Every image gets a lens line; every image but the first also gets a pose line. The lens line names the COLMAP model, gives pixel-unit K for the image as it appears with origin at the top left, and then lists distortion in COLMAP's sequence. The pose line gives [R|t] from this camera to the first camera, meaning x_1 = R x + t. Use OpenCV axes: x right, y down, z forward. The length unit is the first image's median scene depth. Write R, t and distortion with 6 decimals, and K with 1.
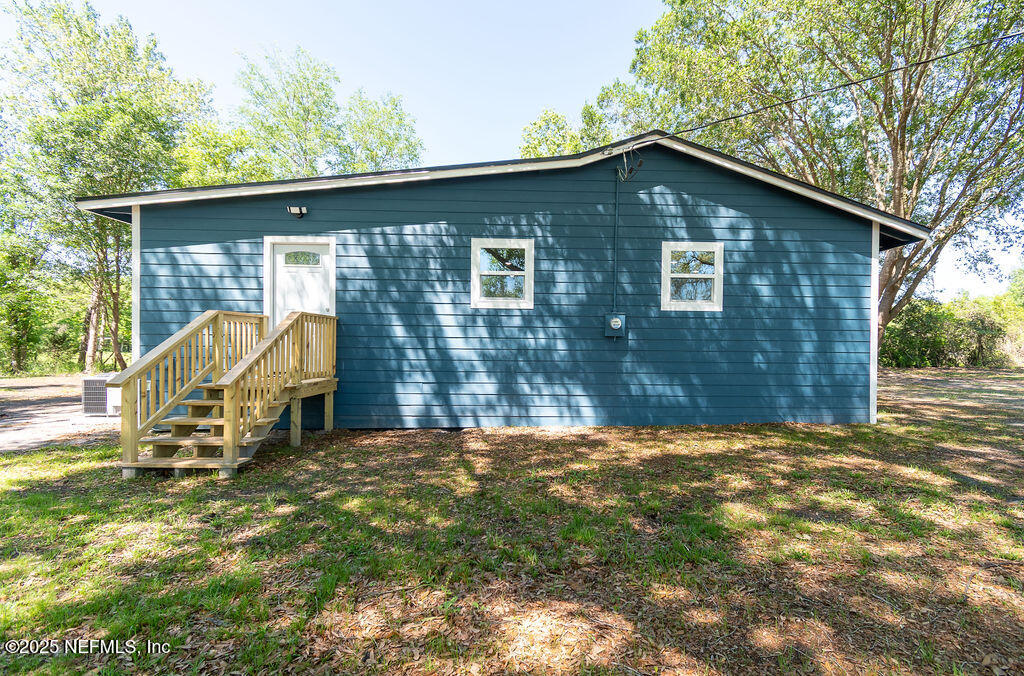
lens RADIAL K [[481.9, 0, 511.4], [0, 481.9, 341.7], [0, 0, 1]] dist [-0.001929, -0.001647]
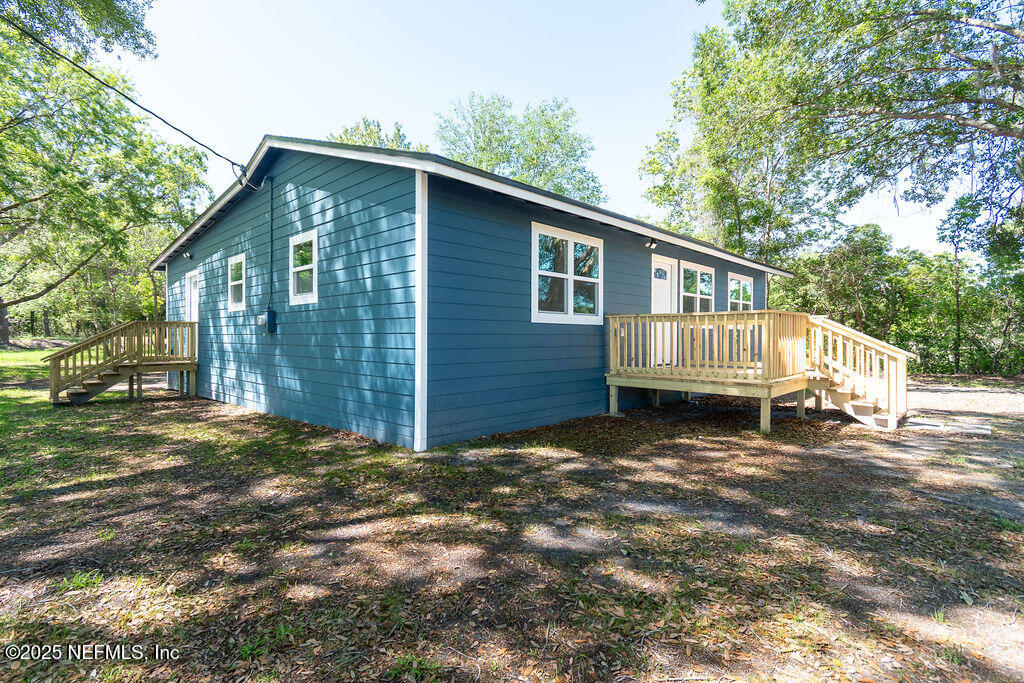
lens RADIAL K [[481.9, 0, 508.9], [0, 481.9, 337.6], [0, 0, 1]] dist [-0.001929, -0.001647]
pose [[0.706400, -0.006673, -0.707782, 1.347922], [0.006146, 0.999976, -0.003294, 0.010080], [0.707787, -0.002023, 0.706423, 0.600792]]
